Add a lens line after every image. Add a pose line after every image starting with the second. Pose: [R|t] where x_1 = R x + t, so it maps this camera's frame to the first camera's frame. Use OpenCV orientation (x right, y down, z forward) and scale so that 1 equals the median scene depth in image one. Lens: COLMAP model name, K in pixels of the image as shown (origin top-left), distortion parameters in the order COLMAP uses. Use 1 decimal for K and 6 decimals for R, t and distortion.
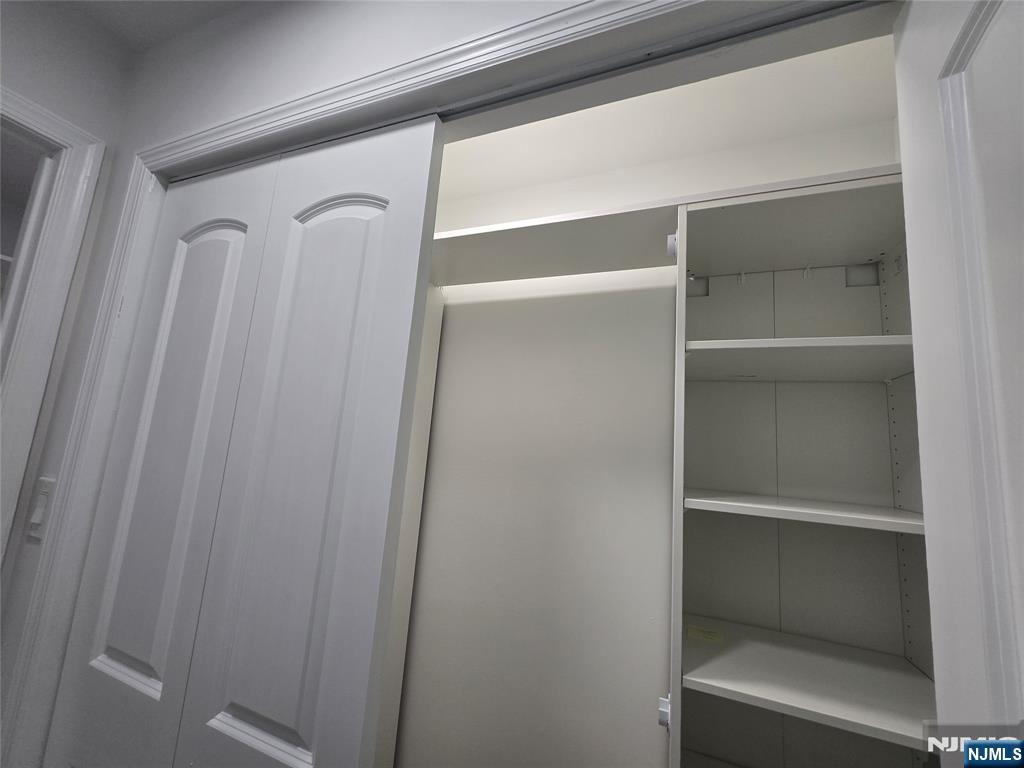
lens RADIAL K [[399.6, 0, 515.5], [0, 399.6, 387.1], [0, 0, 1]] dist [-0.000743, -0.000427]
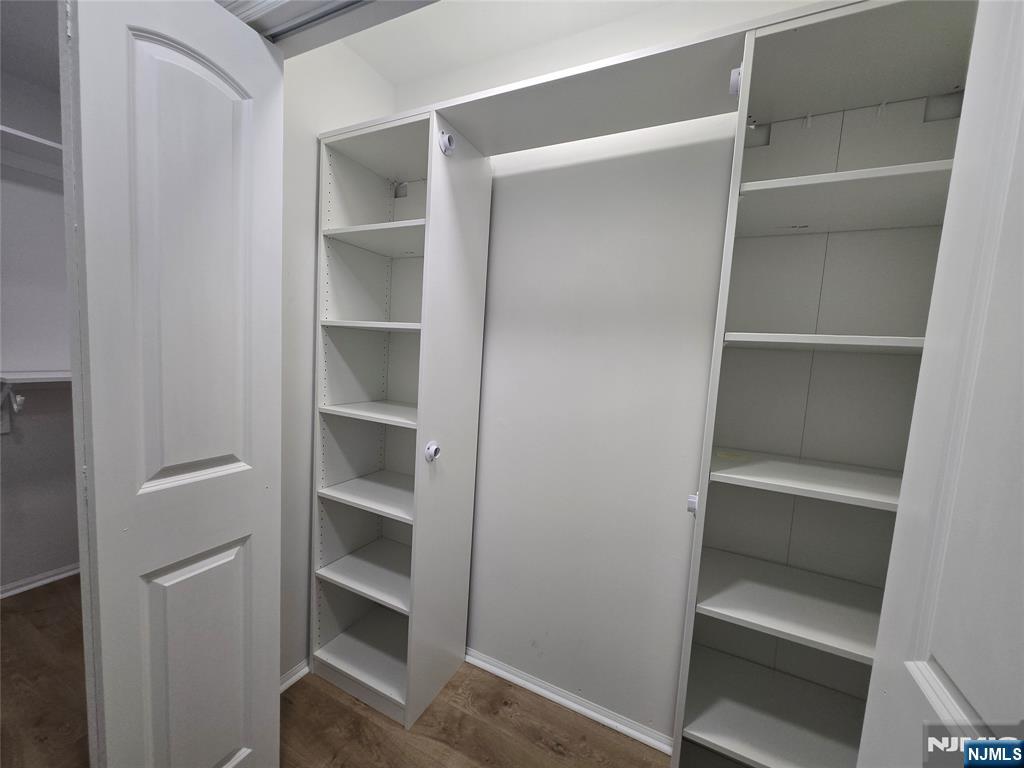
lens RADIAL K [[399.6, 0, 515.5], [0, 399.6, 387.1], [0, 0, 1]] dist [-0.000743, -0.000427]
pose [[0.996360, -0.005147, -0.085085, -0.060399], [0.024143, 0.974342, 0.223775, 0.137183], [0.081750, -0.225015, 0.970920, -0.149857]]
